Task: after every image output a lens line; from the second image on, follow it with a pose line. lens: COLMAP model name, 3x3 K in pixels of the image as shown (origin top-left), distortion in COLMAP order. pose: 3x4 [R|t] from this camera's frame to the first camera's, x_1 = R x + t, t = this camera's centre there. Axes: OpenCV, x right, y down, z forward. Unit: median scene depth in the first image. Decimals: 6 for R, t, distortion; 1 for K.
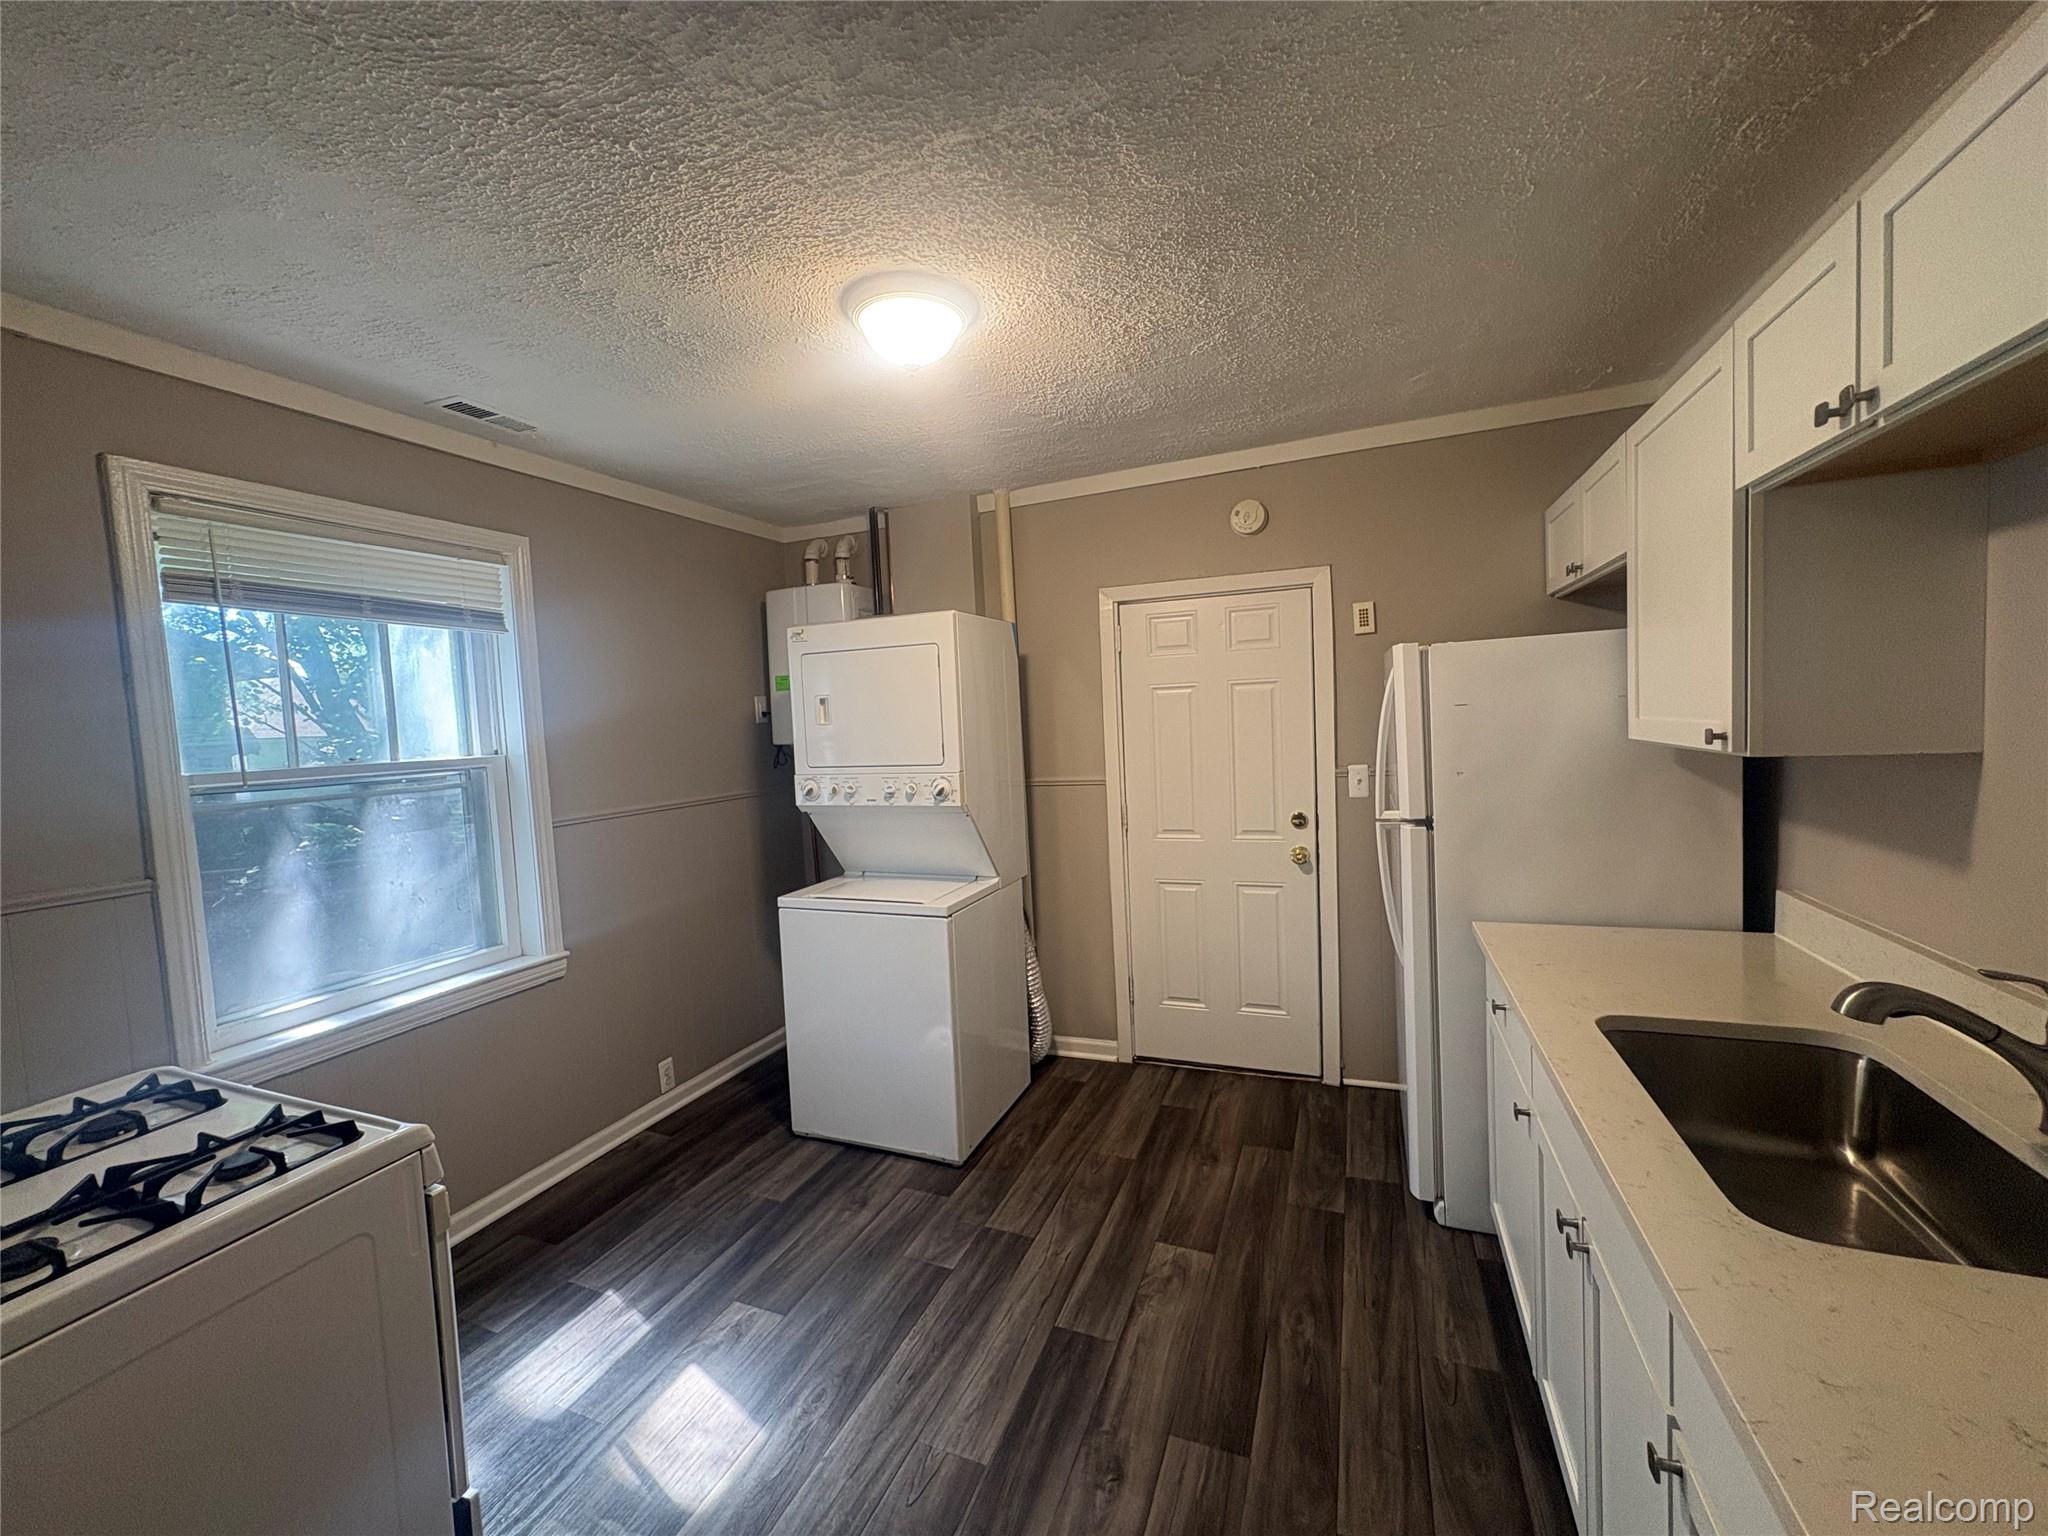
lens RADIAL K [[805.3, 0, 1015.2], [0, 805.3, 765.3], [0, 0, 1]] dist [0.000008, -0.000001]
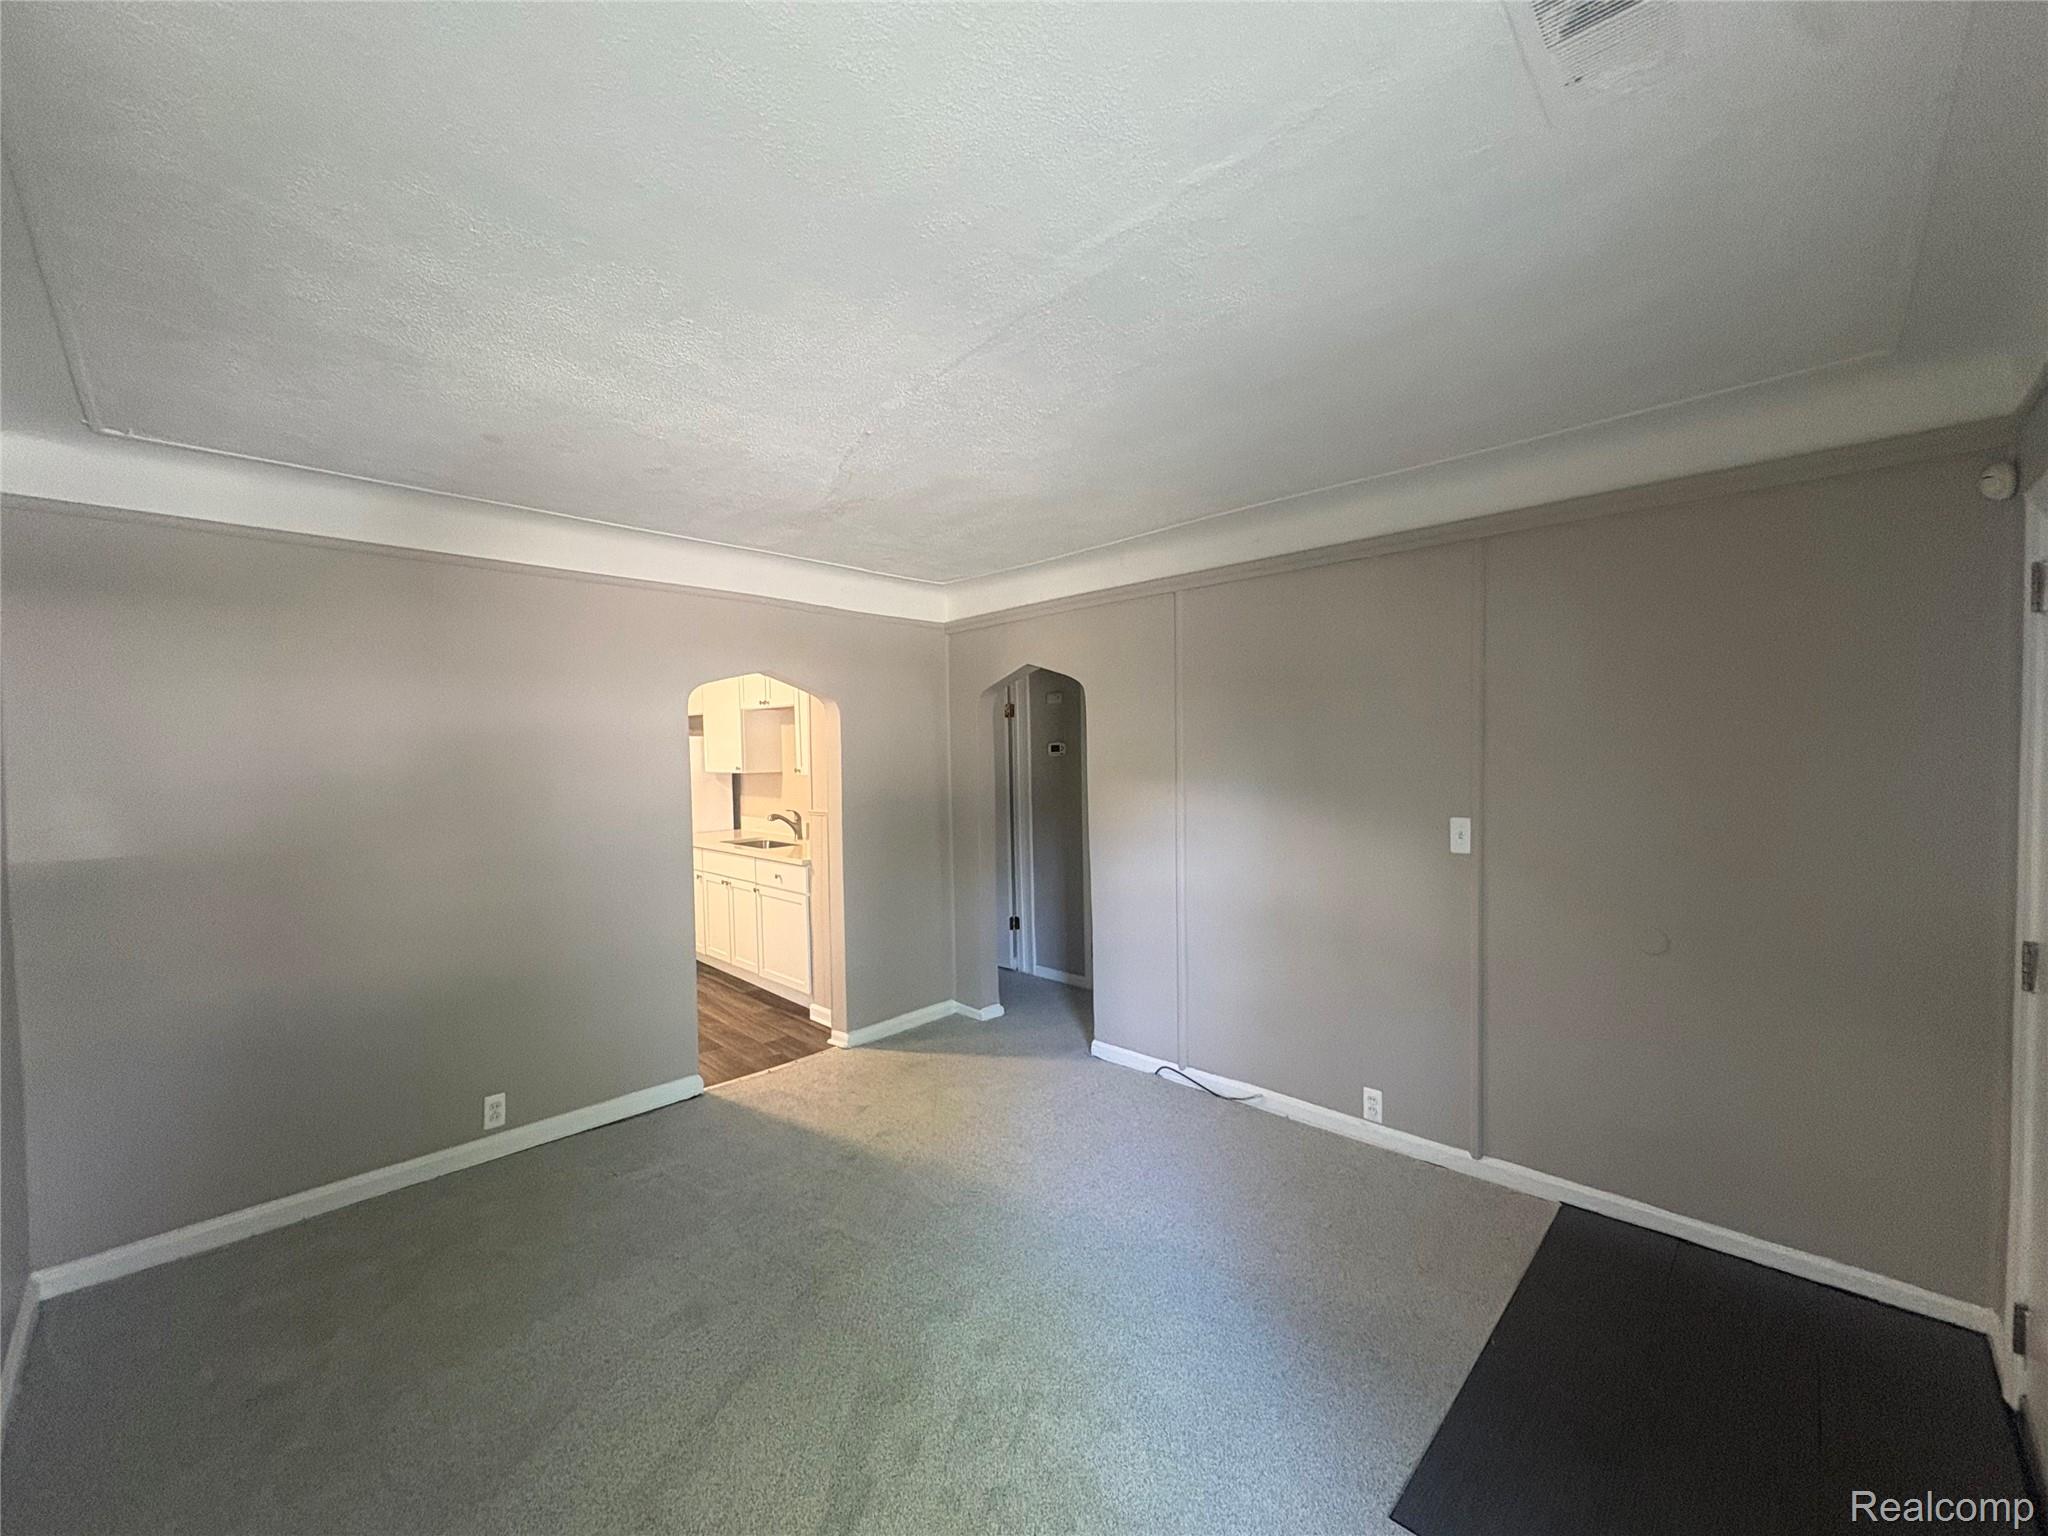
lens RADIAL K [[805.3, 0, 1015.2], [0, 805.3, 765.3], [0, 0, 1]] dist [0.000008, -0.000001]
pose [[0.351059, 0.035662, 0.935674, -1.557281], [0.036112, 0.998015, -0.051587, 0.135890], [-0.935657, 0.051899, 0.349075, -1.094681]]
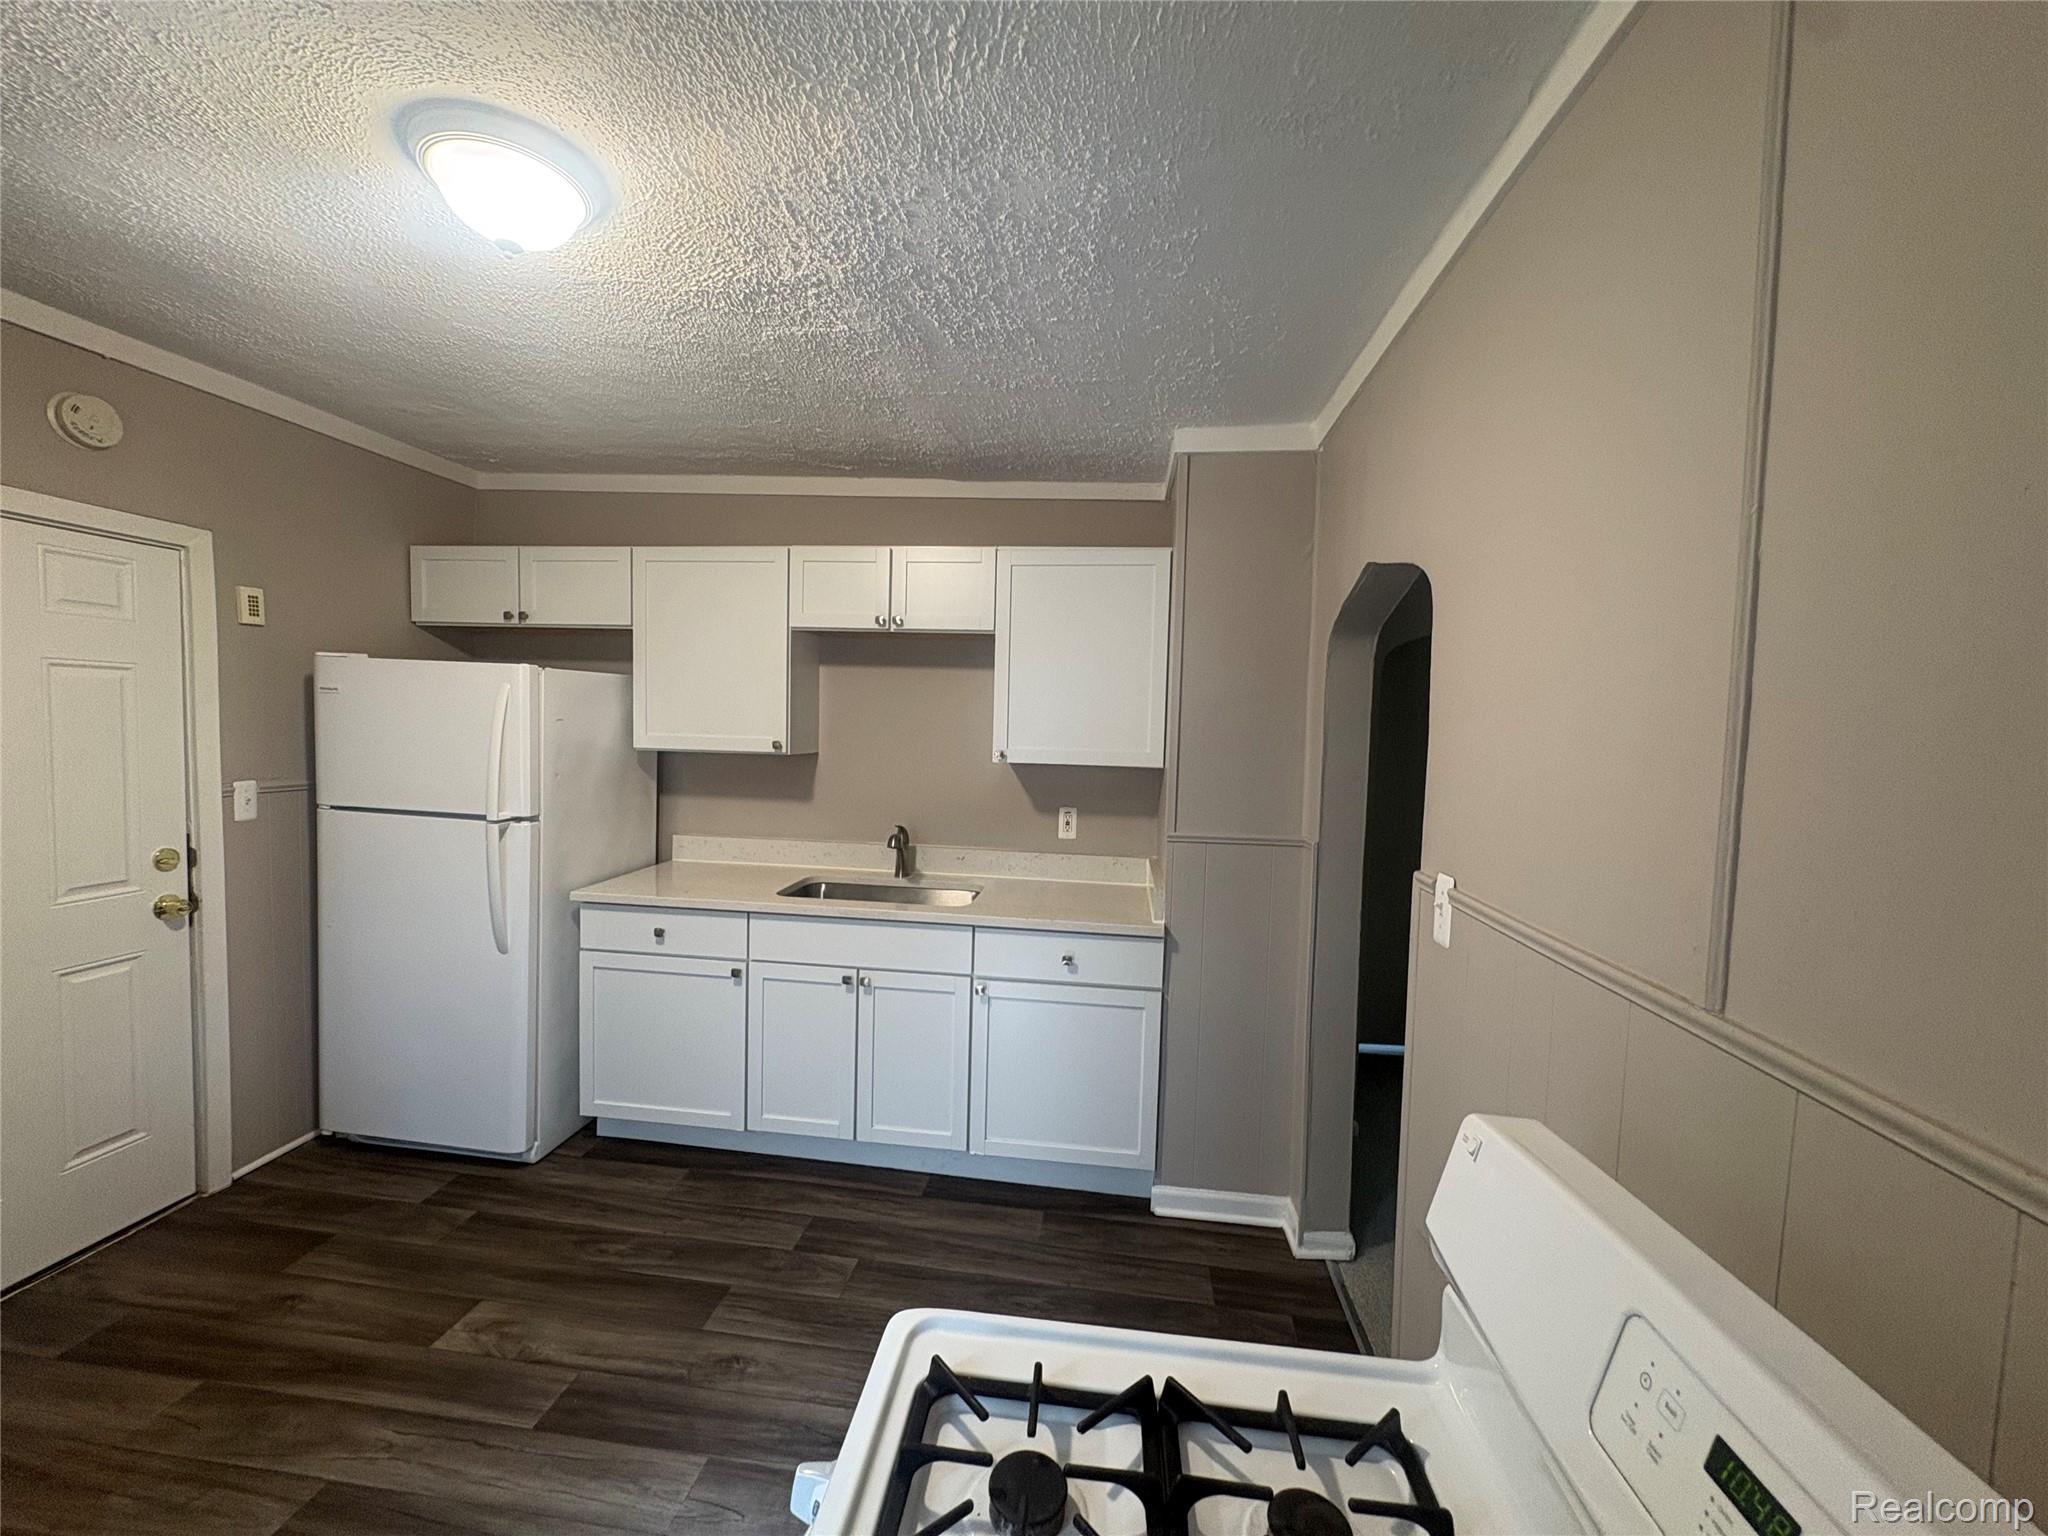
lens RADIAL K [[805.3, 0, 1015.2], [0, 805.3, 765.3], [0, 0, 1]] dist [0.000008, -0.000001]
pose [[-0.261065, -0.006951, 0.965296, -0.810746], [0.039874, 0.999043, 0.017978, -0.000051], [-0.964497, 0.043183, -0.260538, 0.629510]]
